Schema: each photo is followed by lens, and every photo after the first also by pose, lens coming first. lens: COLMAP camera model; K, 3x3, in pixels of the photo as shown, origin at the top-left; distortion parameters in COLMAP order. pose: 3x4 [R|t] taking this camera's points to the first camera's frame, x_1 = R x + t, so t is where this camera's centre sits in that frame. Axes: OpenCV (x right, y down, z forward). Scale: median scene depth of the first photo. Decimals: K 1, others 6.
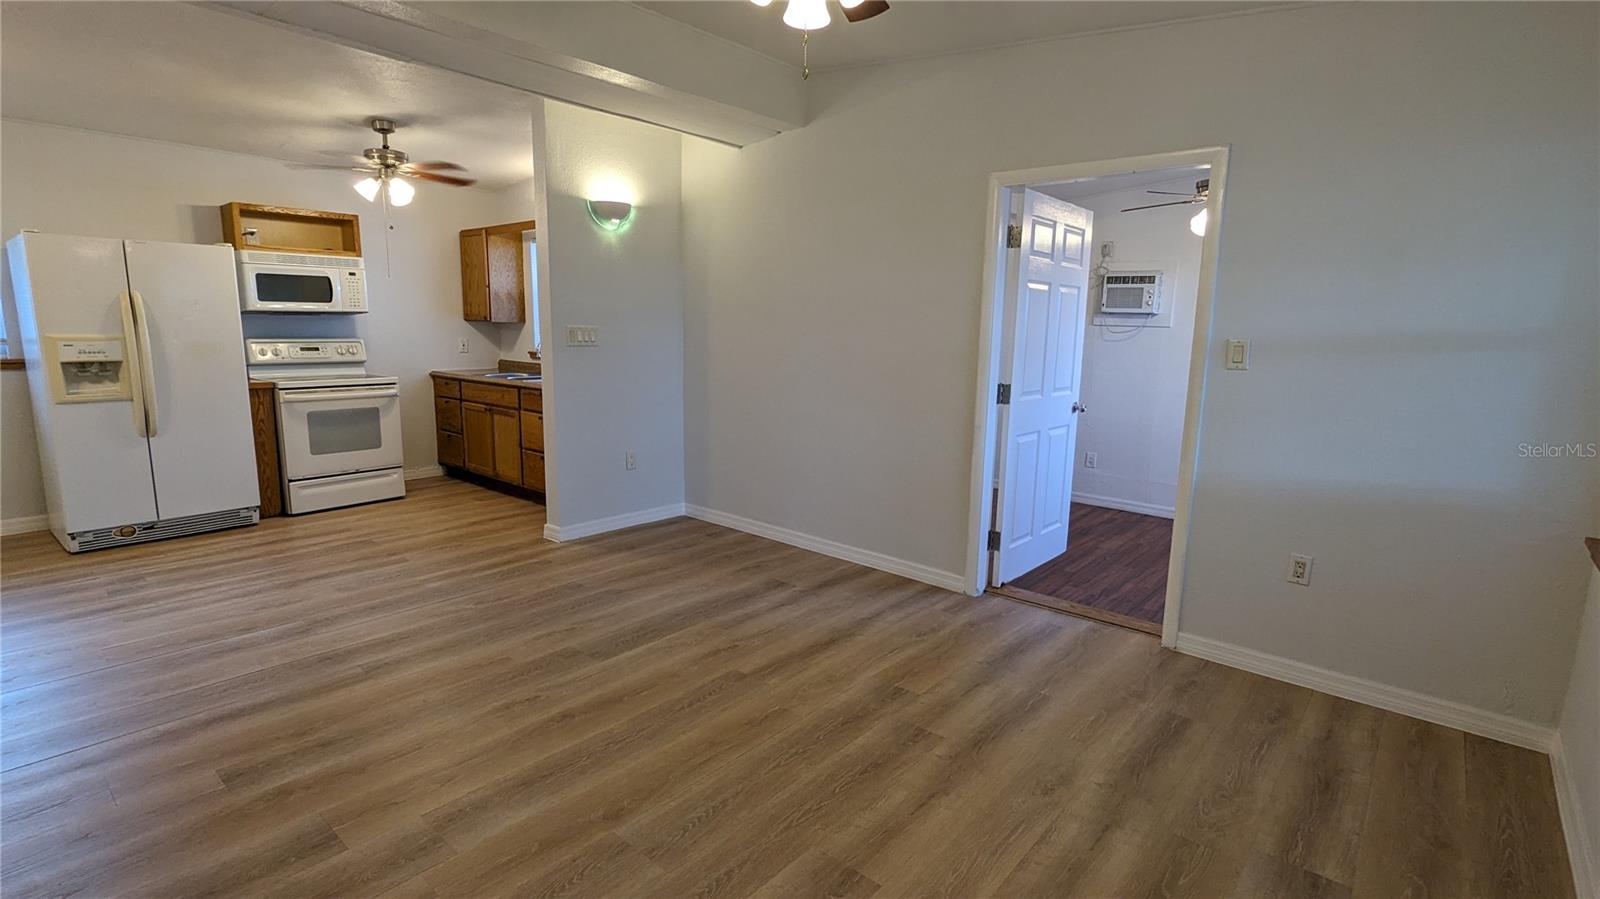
lens RADIAL K [[753.1, 0, 801.3], [0, 753.1, 446.0], [0, 0, 1]] dist [-0.005879, 0.003478]
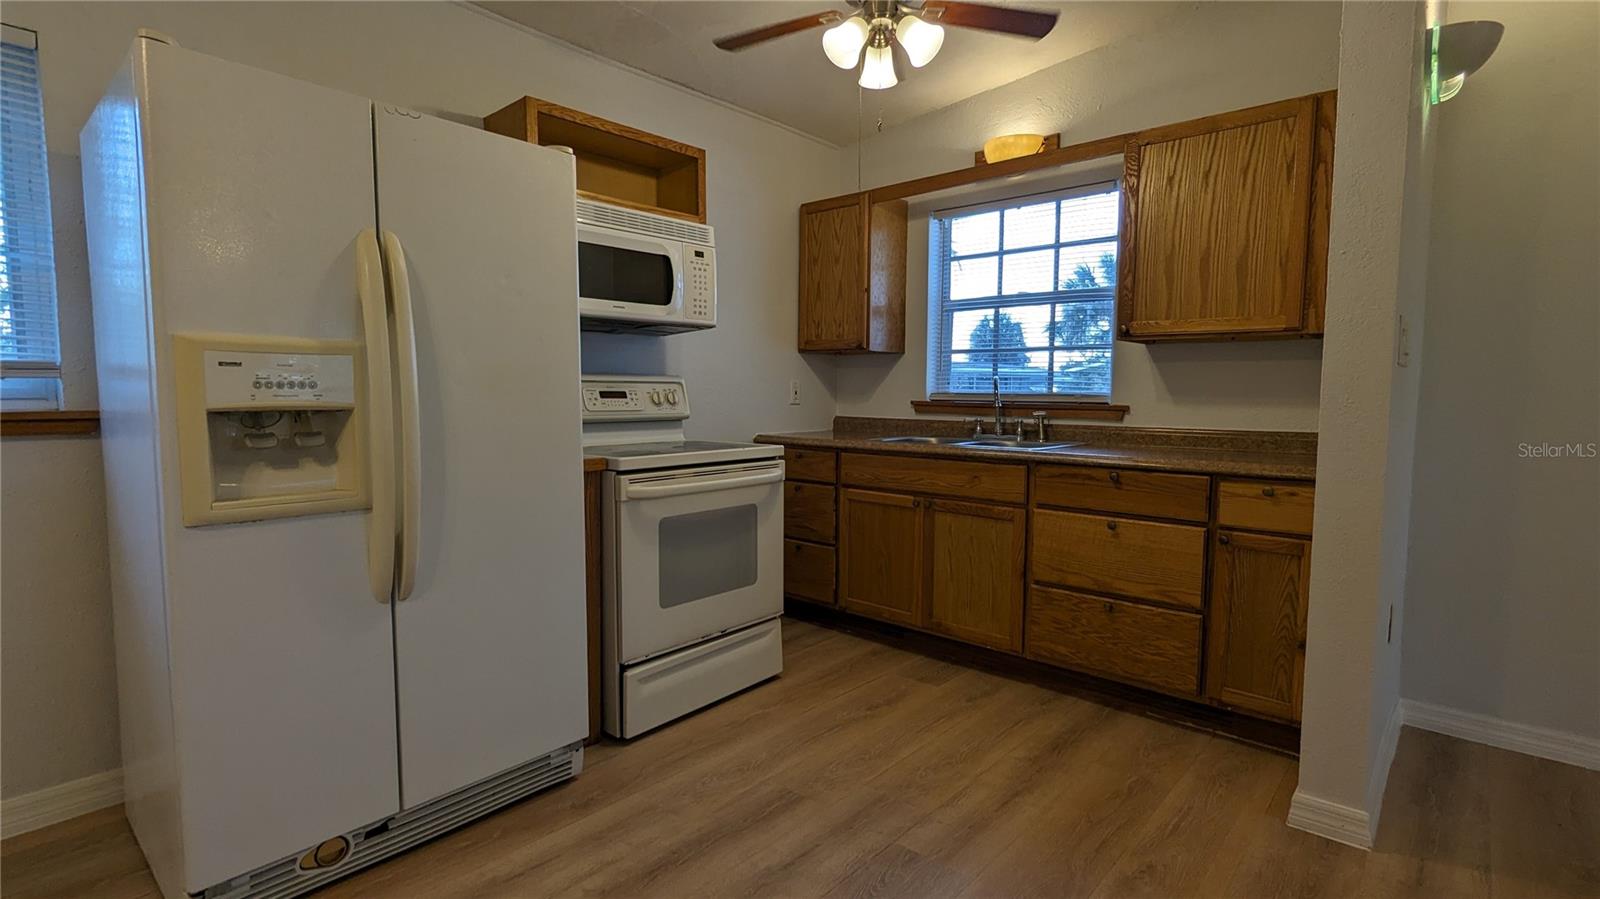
lens RADIAL K [[753.1, 0, 803.7], [0, 753.1, 445.2], [0, 0, 1]] dist [-0.005879, 0.003478]
pose [[0.999674, -0.009567, -0.023663, -0.596023], [0.007421, 0.995988, -0.089181, -0.052451], [0.024422, 0.088977, 0.995734, 0.560143]]
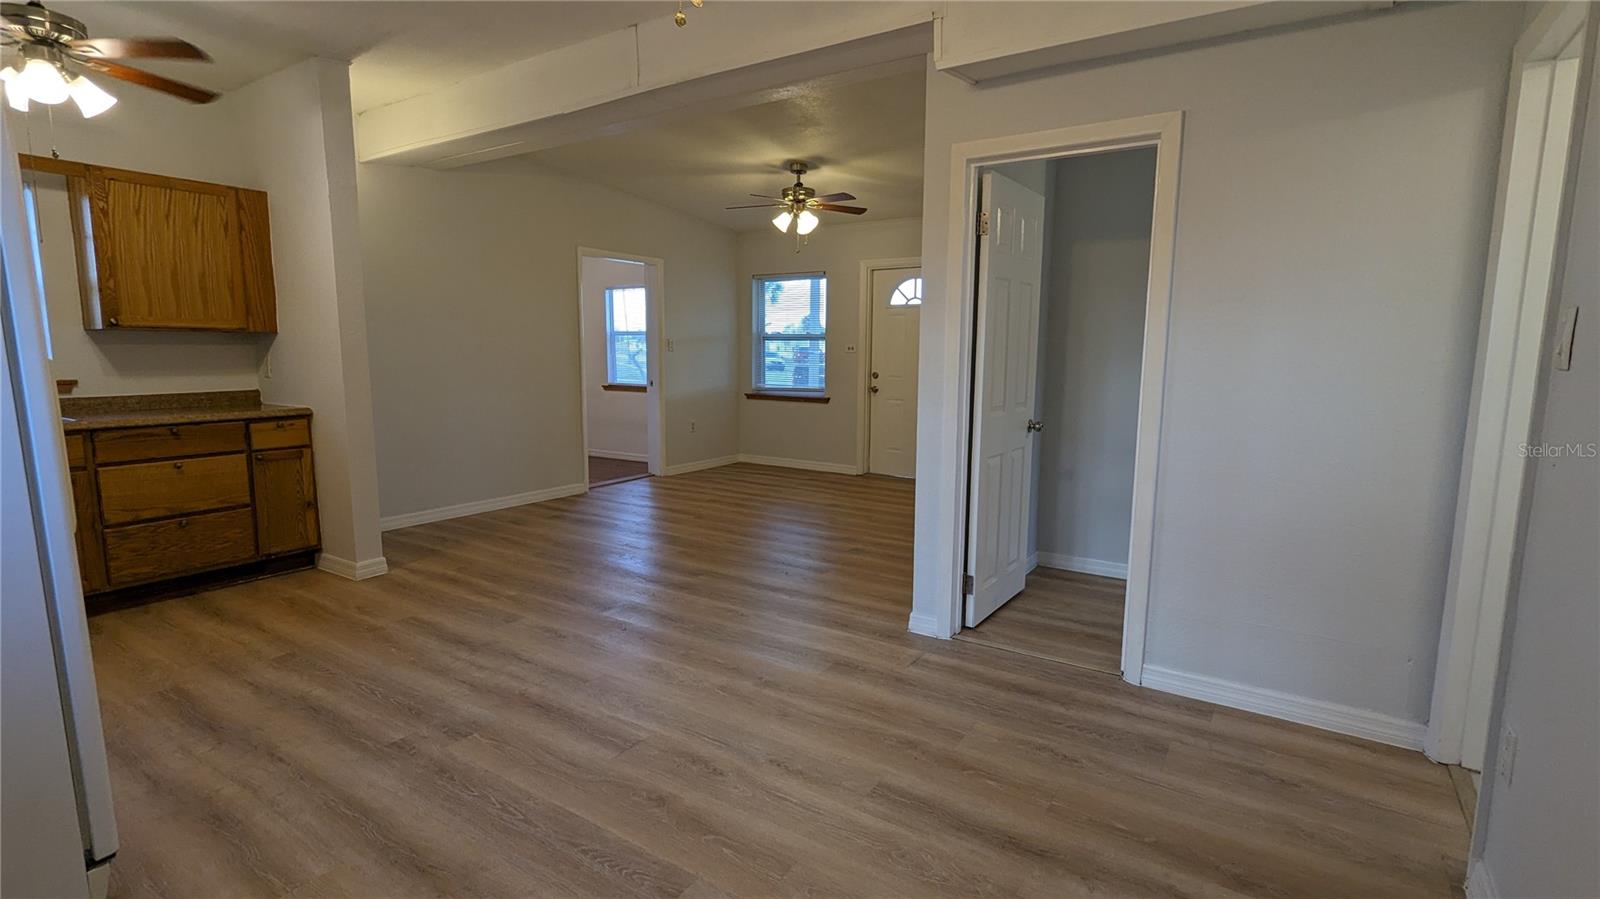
lens RADIAL K [[753.1, 0, 793.1], [0, 753.1, 448.8], [0, 0, 1]] dist [-0.005879, 0.003478]
pose [[-0.125432, -0.150123, 0.980678, -1.215890], [0.150965, 0.974086, 0.168423, -0.092904], [-0.980549, 0.169173, -0.099518, 0.571948]]
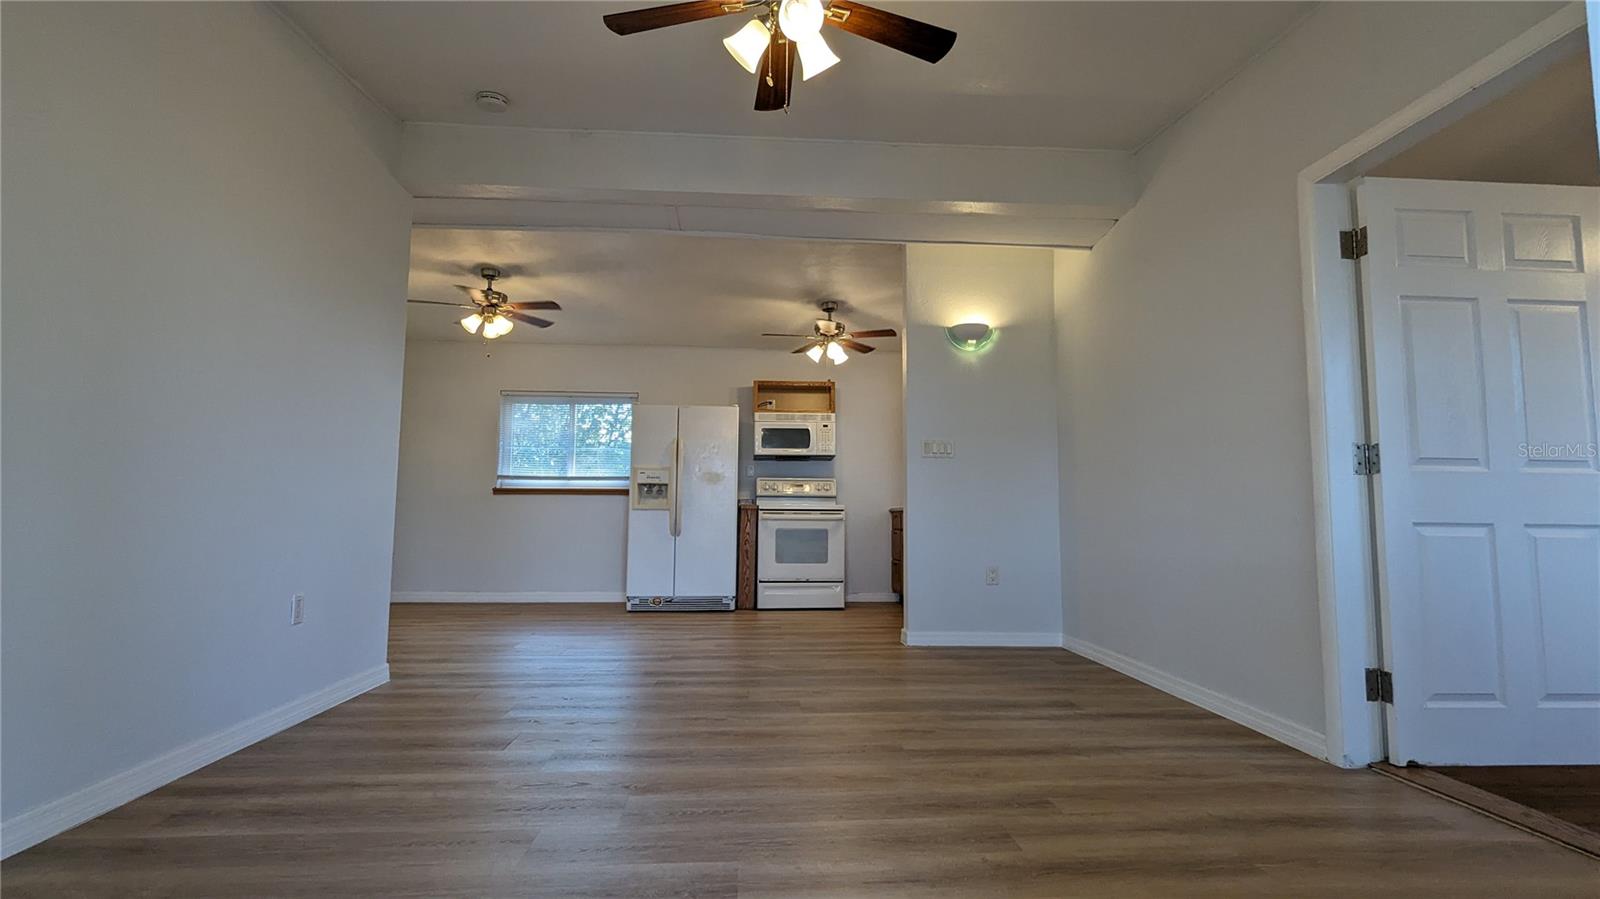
lens RADIAL K [[753.1, 0, 805.3], [0, 753.1, 443.8], [0, 0, 1]] dist [-0.005879, 0.003478]
pose [[0.706314, -0.081371, -0.703207, 0.316771], [-0.109925, 0.968714, -0.222505, 0.102397], [0.699312, 0.234459, 0.675272, 0.142844]]
